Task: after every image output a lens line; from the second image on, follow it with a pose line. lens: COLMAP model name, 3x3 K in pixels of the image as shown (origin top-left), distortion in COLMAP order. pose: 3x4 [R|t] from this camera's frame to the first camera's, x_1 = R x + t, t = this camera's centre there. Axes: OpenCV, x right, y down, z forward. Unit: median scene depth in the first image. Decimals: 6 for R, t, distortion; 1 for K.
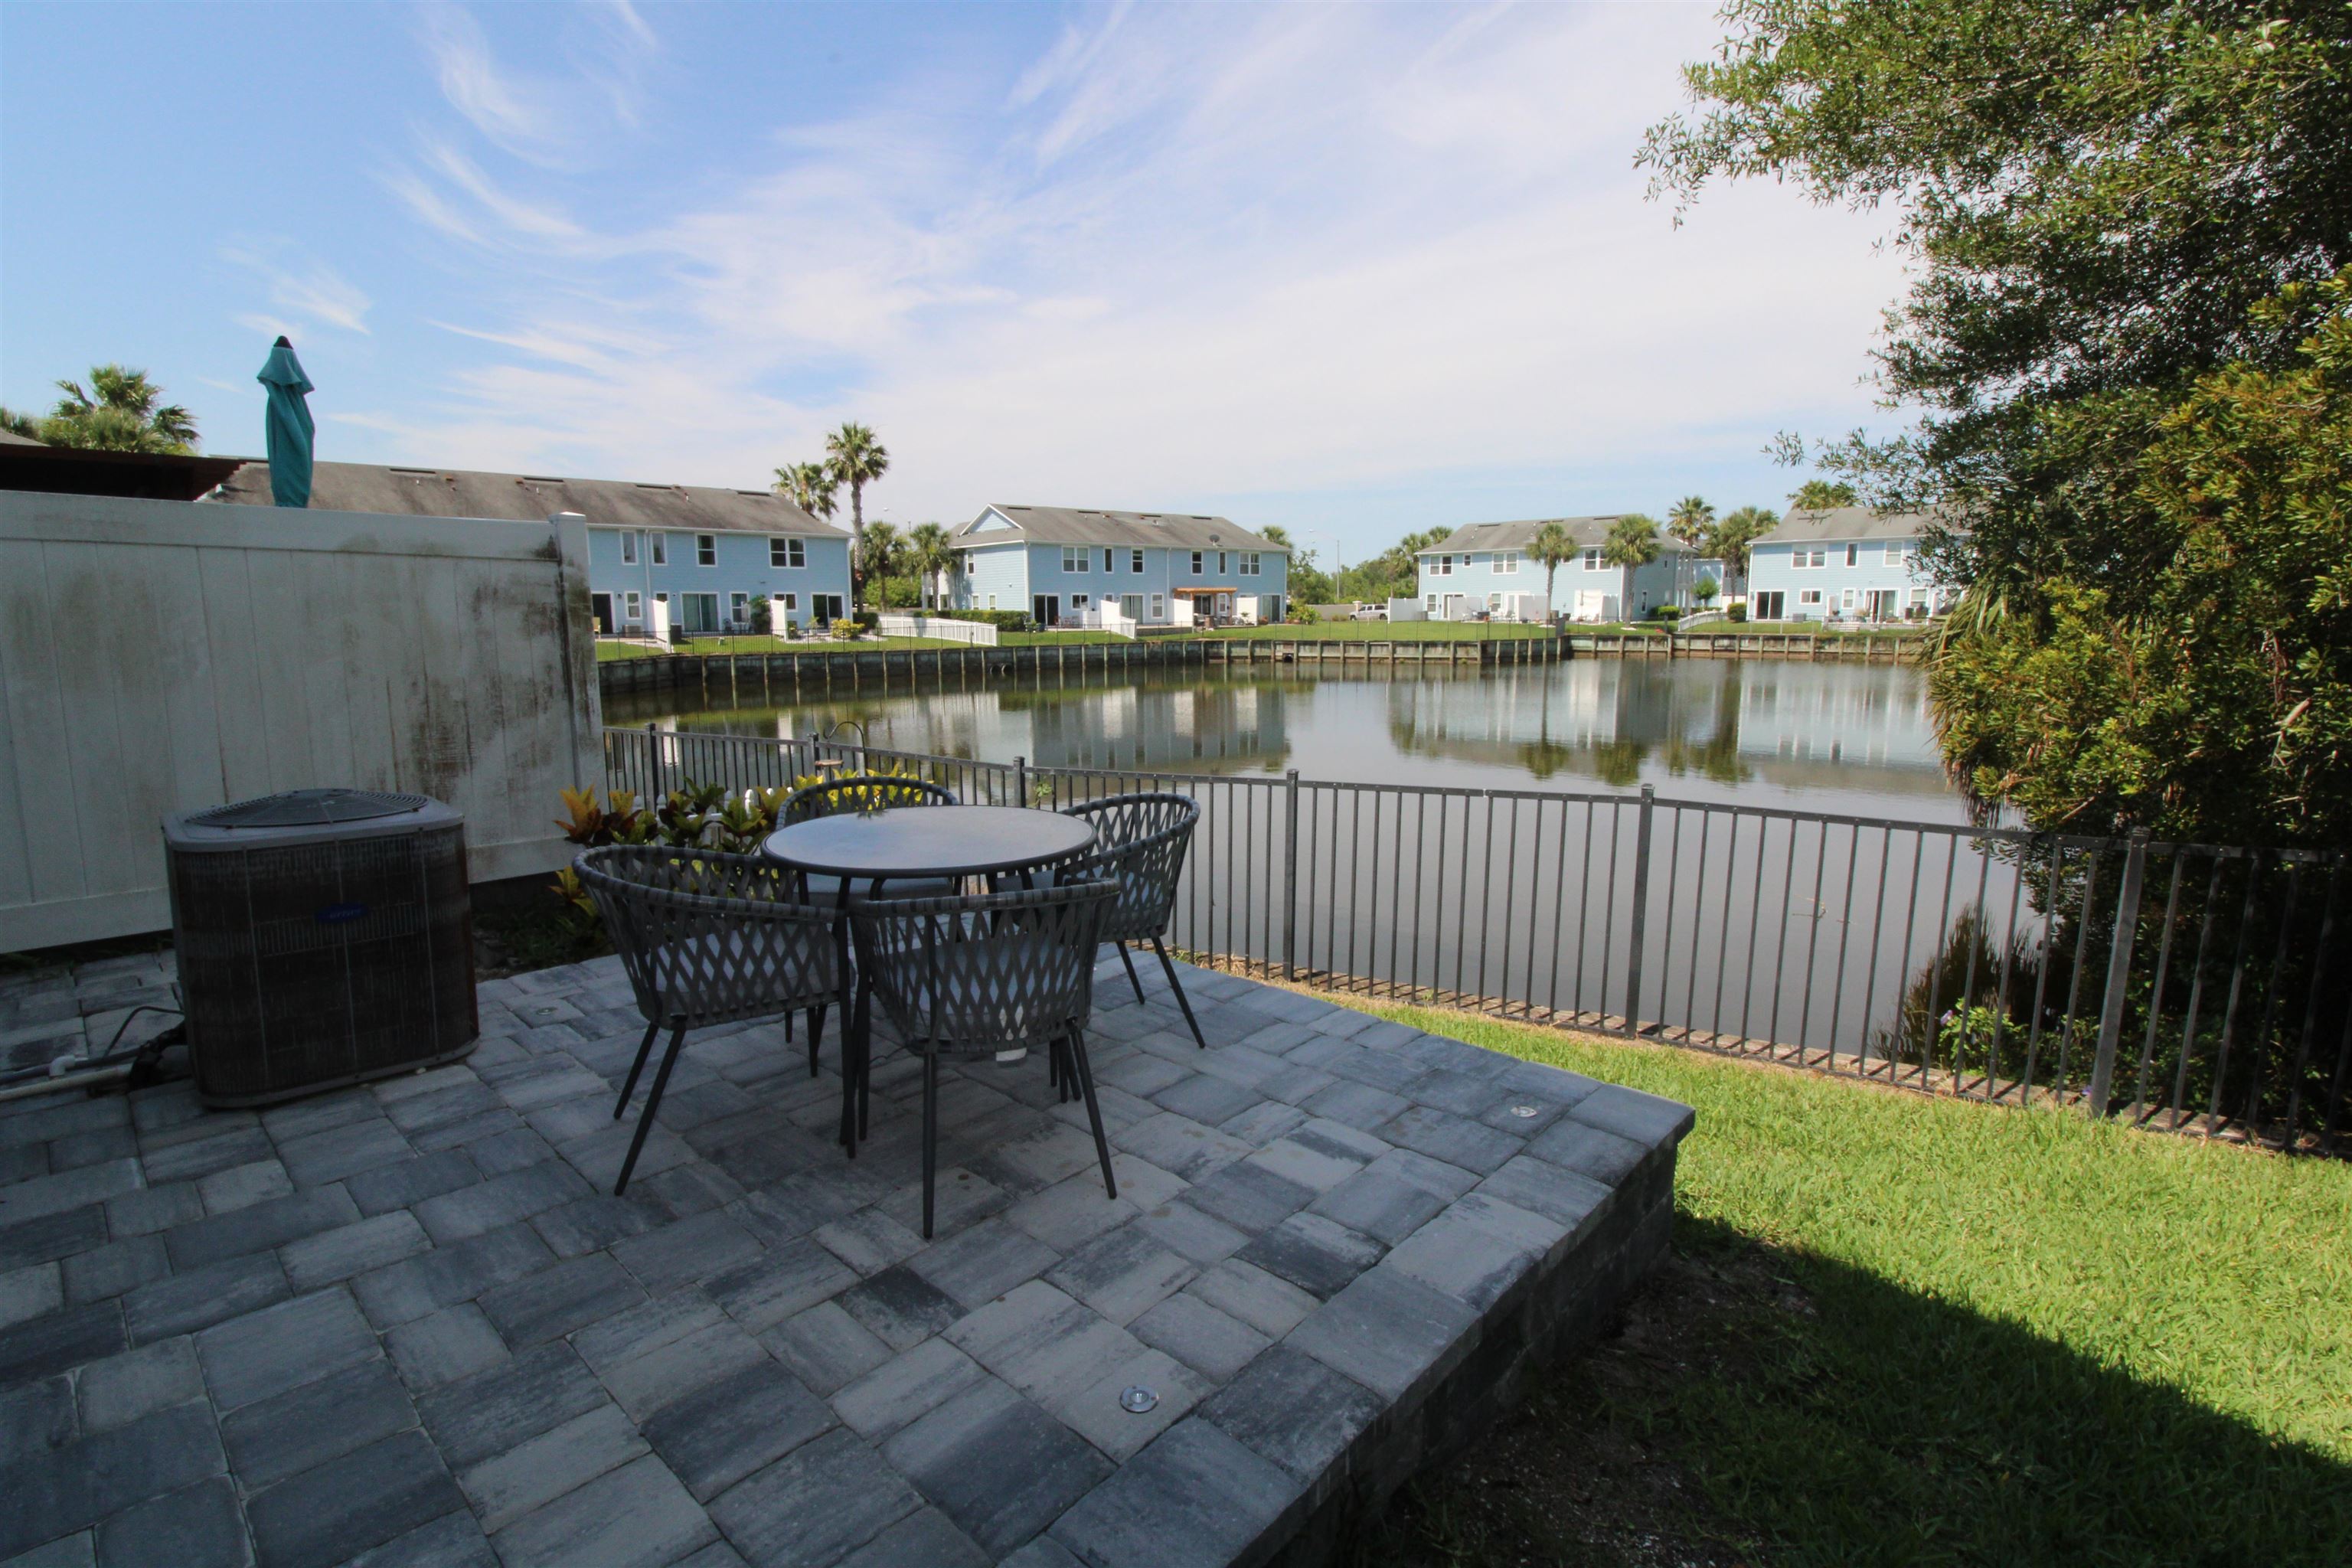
lens RADIAL K [[1089.4, 0, 1175.6], [0, 1089.4, 771.7], [0, 0, 1]] dist [-0.001029, -0.012321]
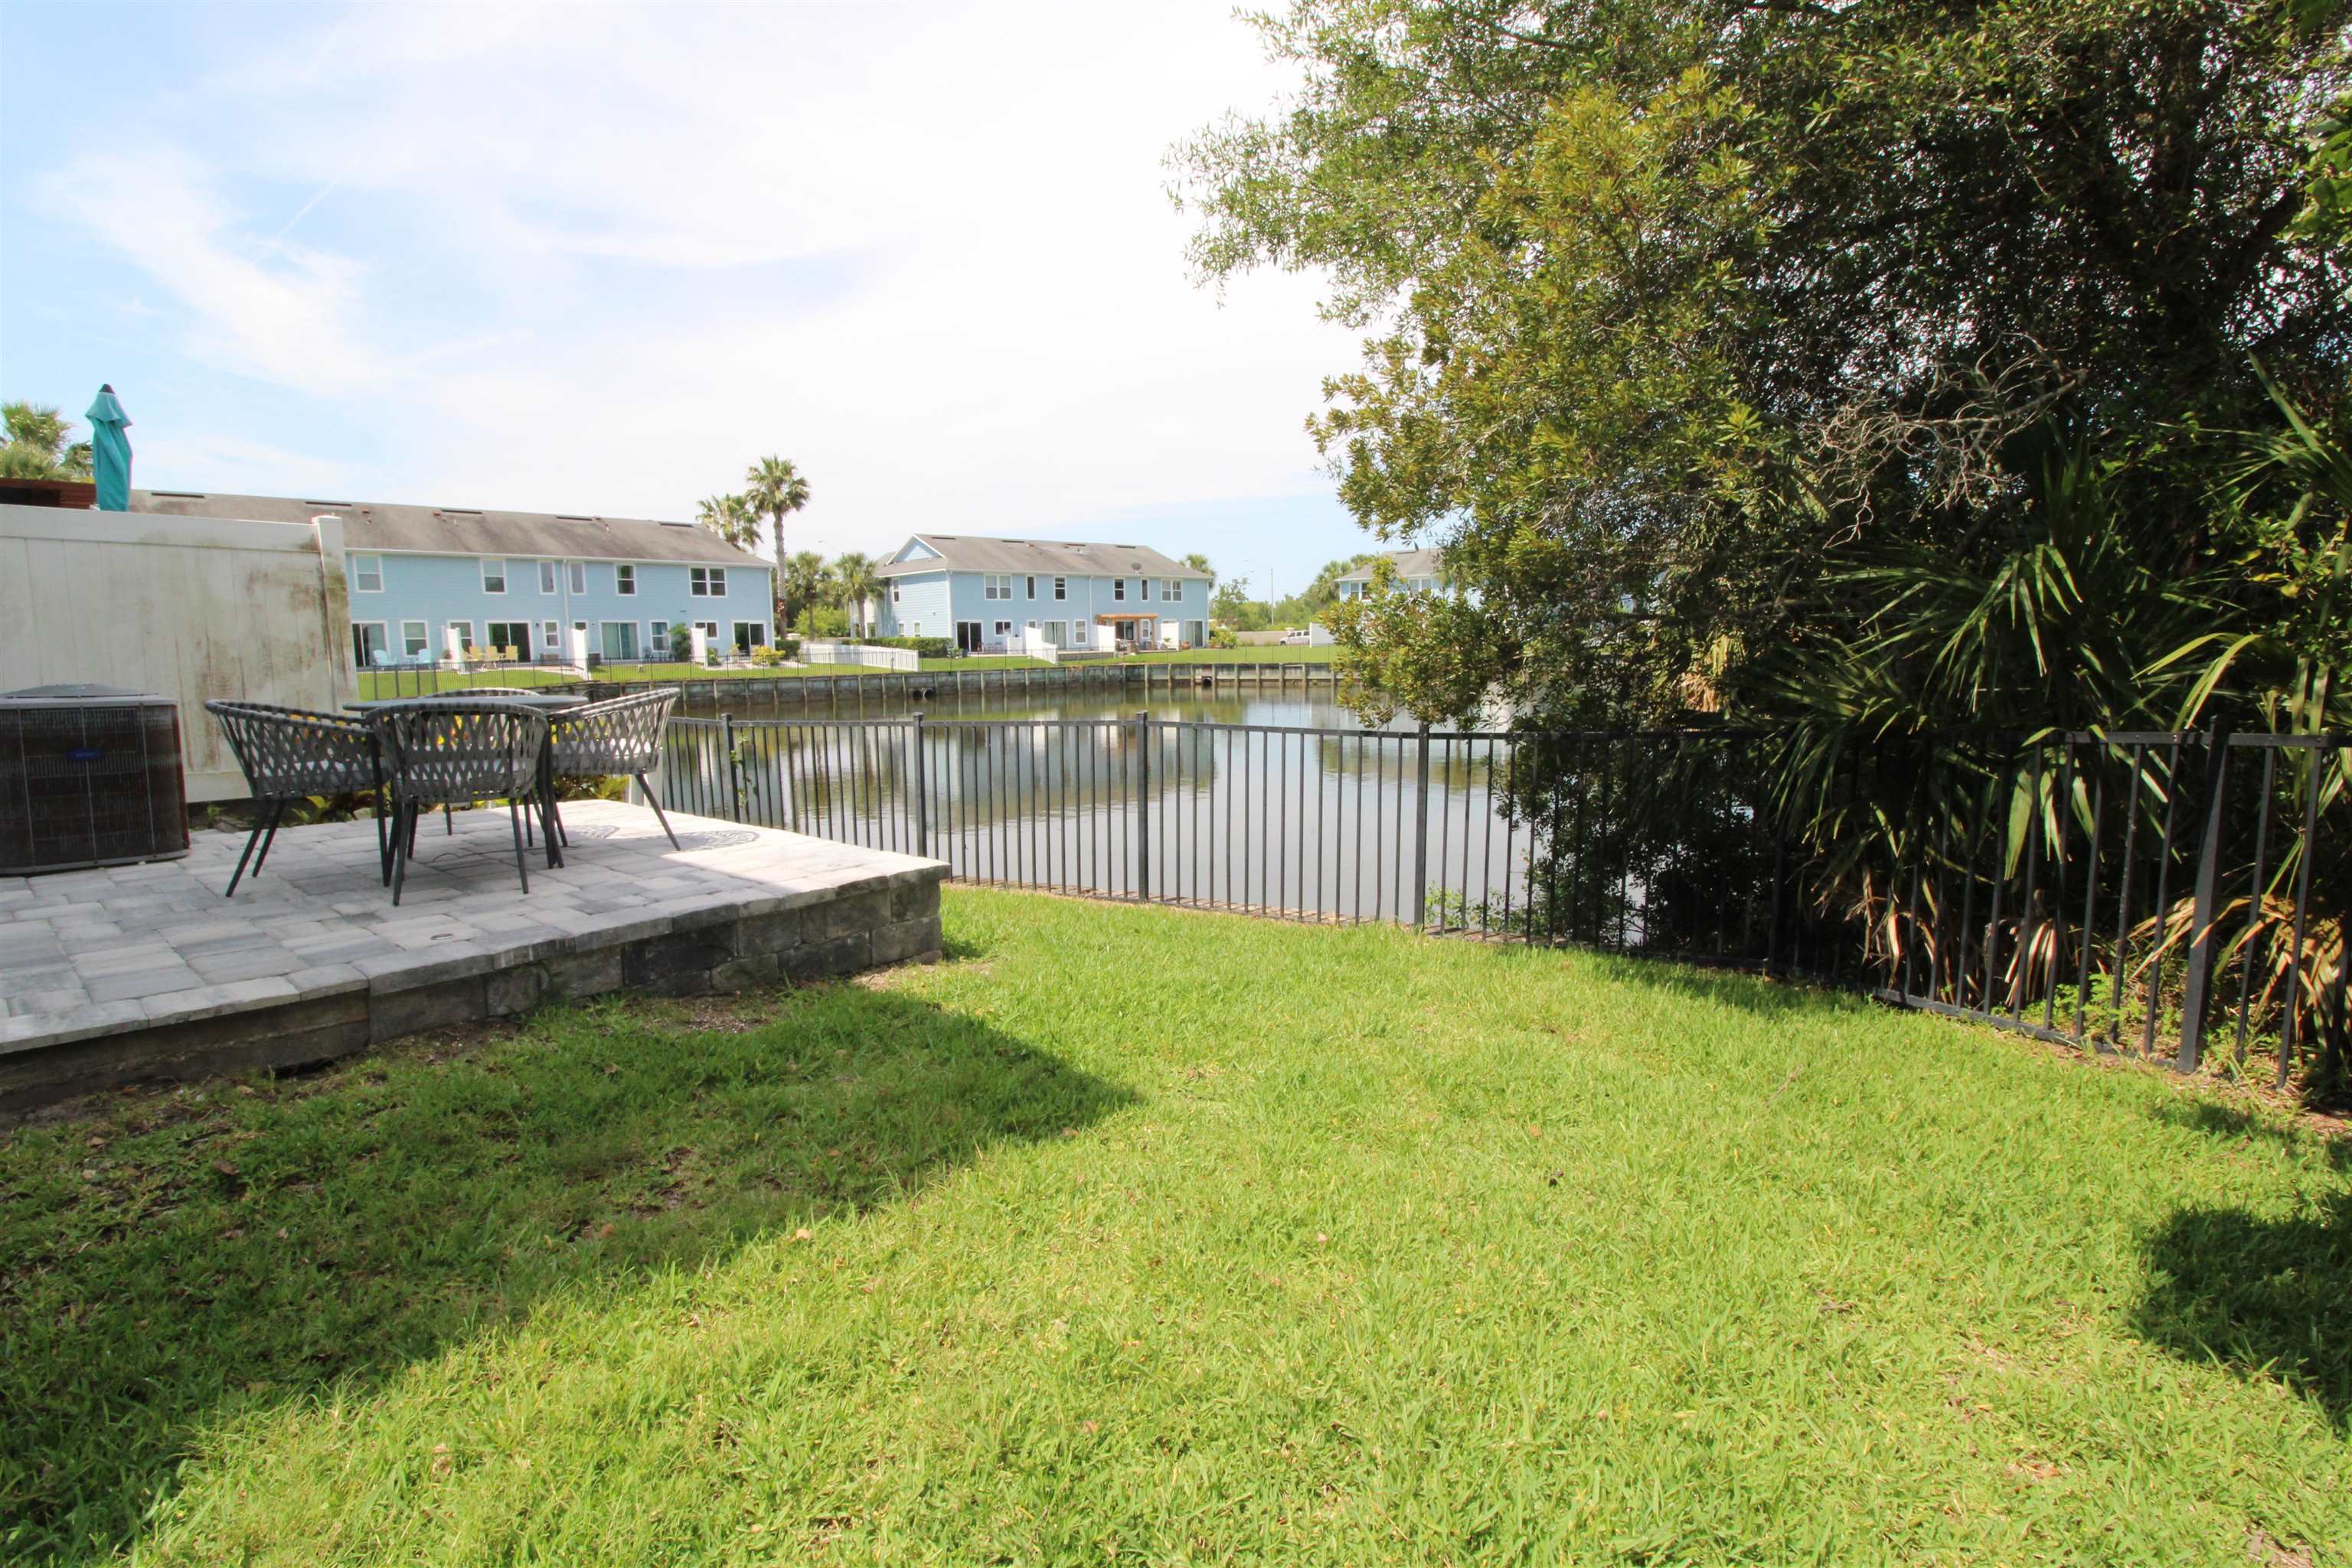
lens RADIAL K [[1089.4, 0, 1177.4], [0, 1089.4, 777.8], [0, 0, 1]] dist [-0.001029, -0.012321]
pose [[0.999069, -0.014269, 0.040720, 0.032589], [0.015183, 0.999637, -0.022239, 0.009704], [-0.040388, 0.022836, 0.998923, -0.026868]]
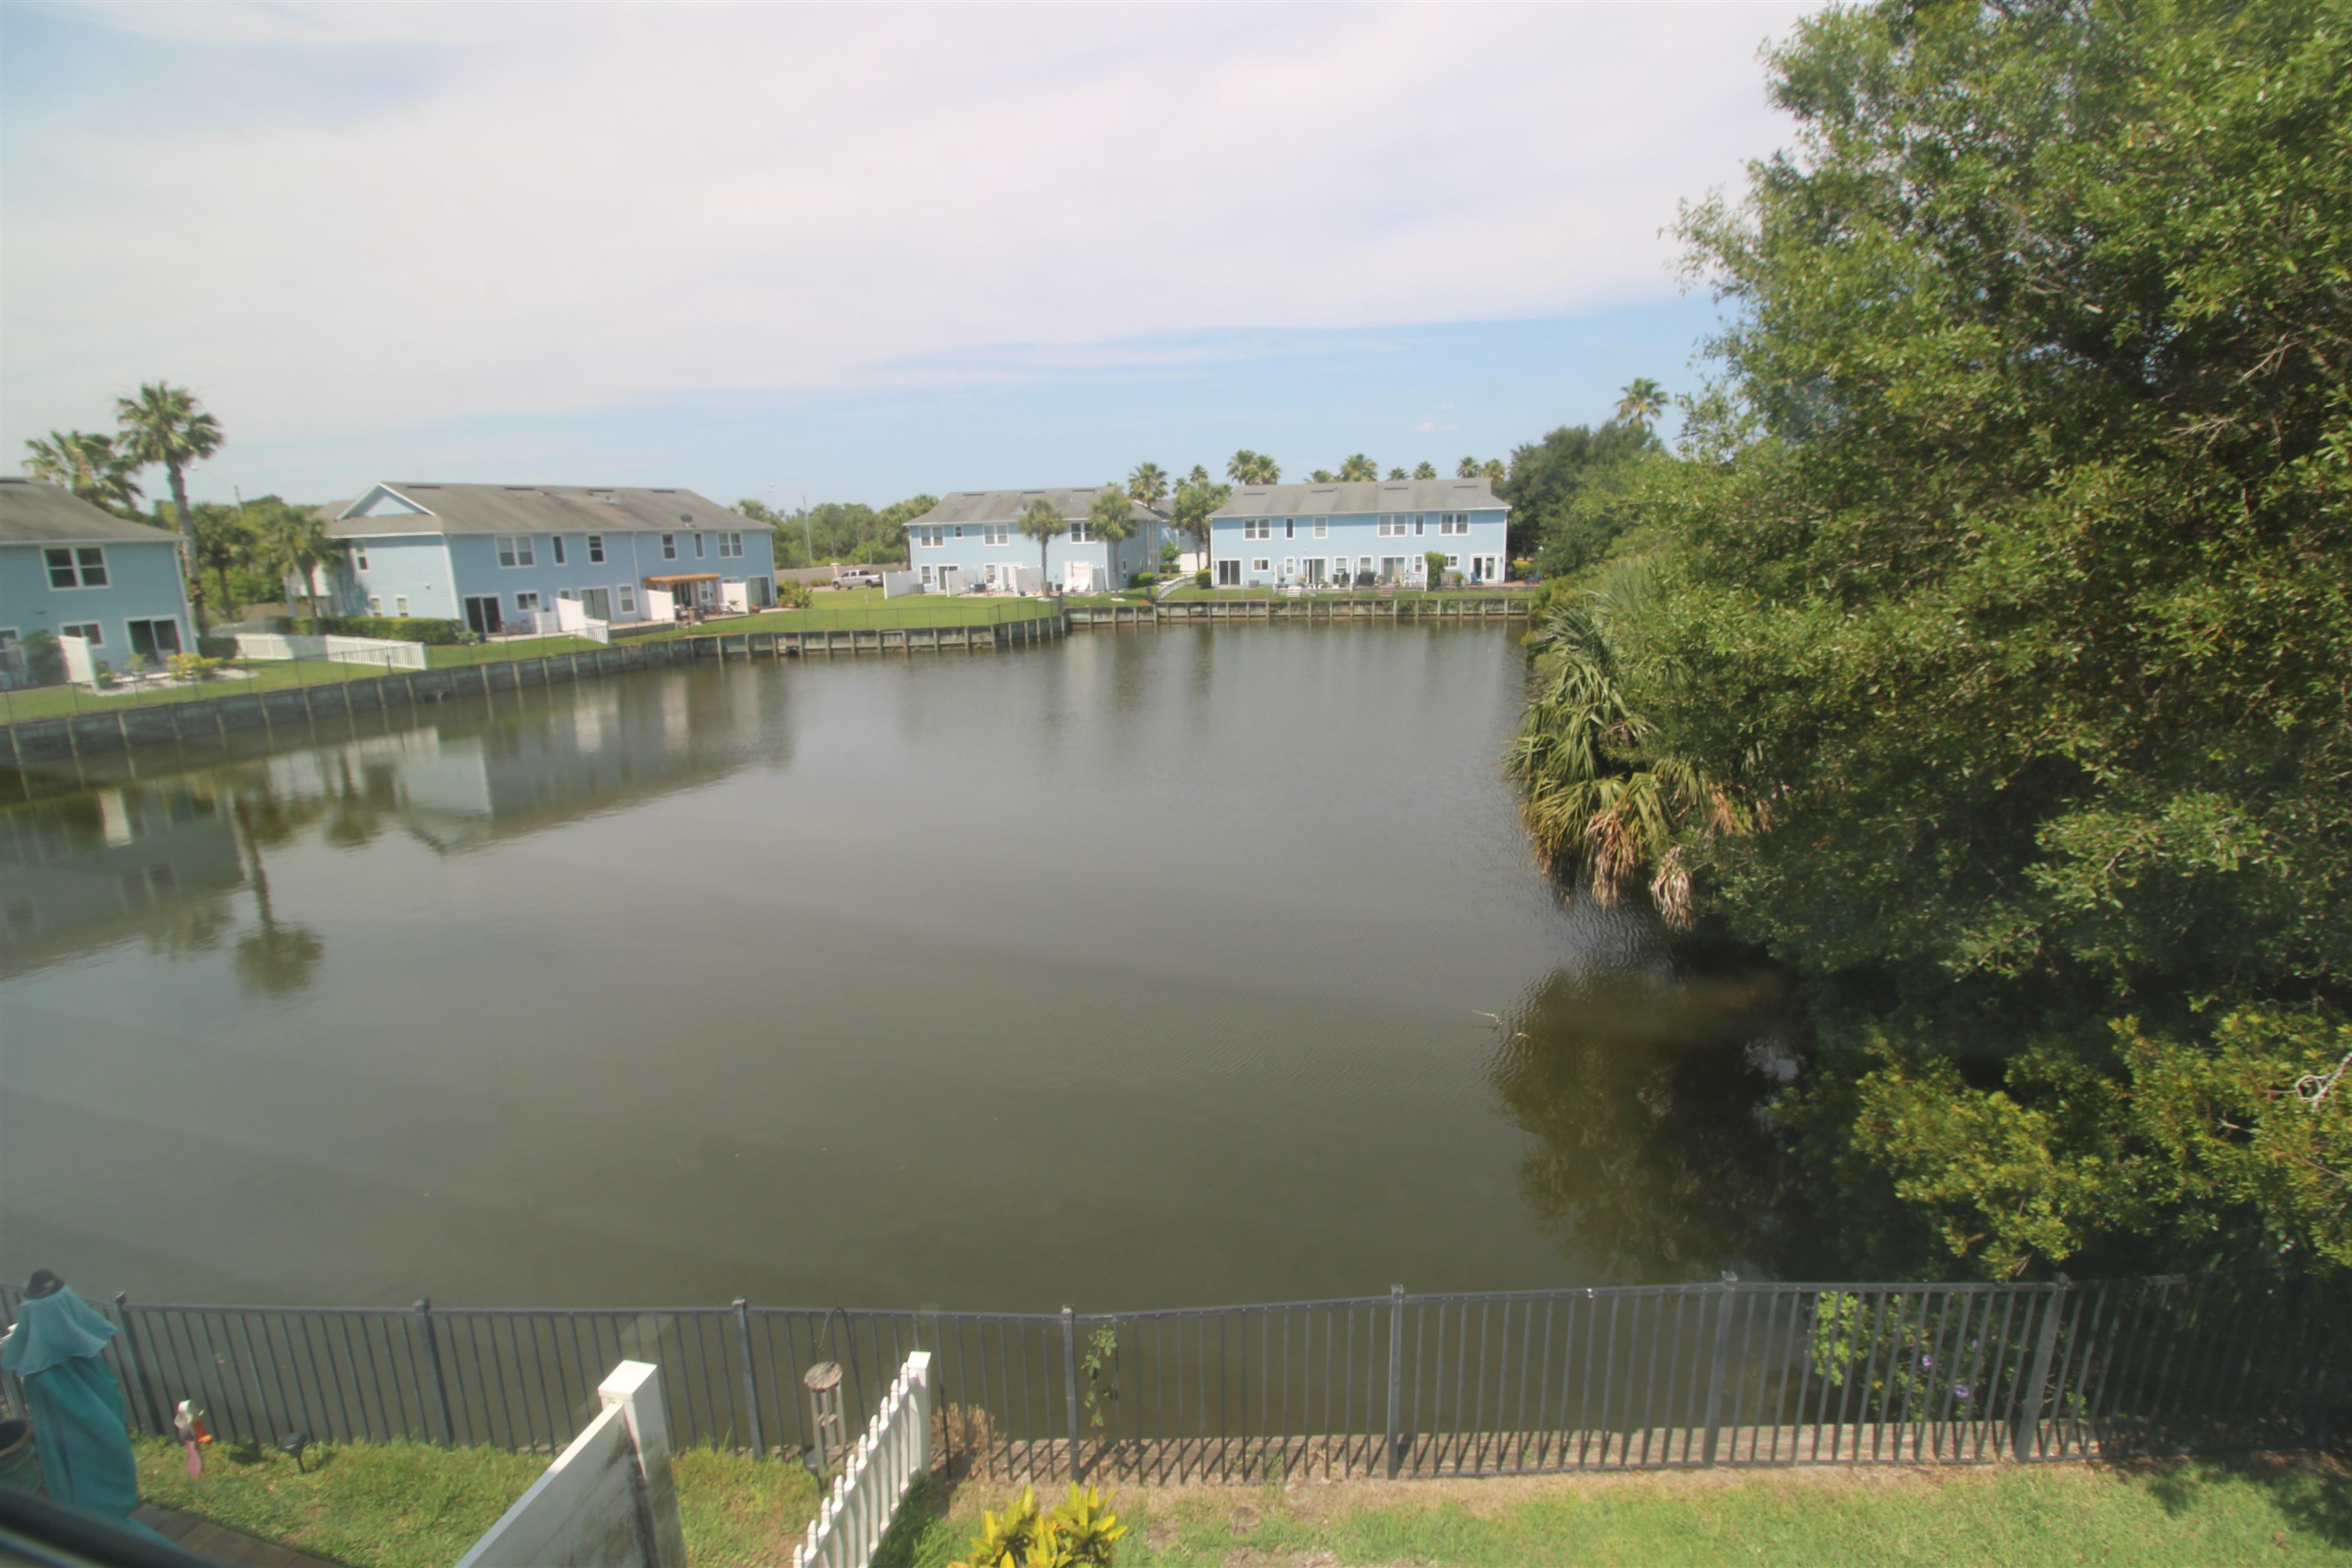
lens RADIAL K [[1089.4, 0, 1179.2], [0, 1089.4, 769.4], [0, 0, 1]] dist [-0.001029, -0.012321]
pose [[0.882341, -0.114428, 0.456488, -0.042307], [0.087176, 0.992943, 0.080400, -0.051453], [-0.462466, -0.031145, 0.886090, 0.020159]]
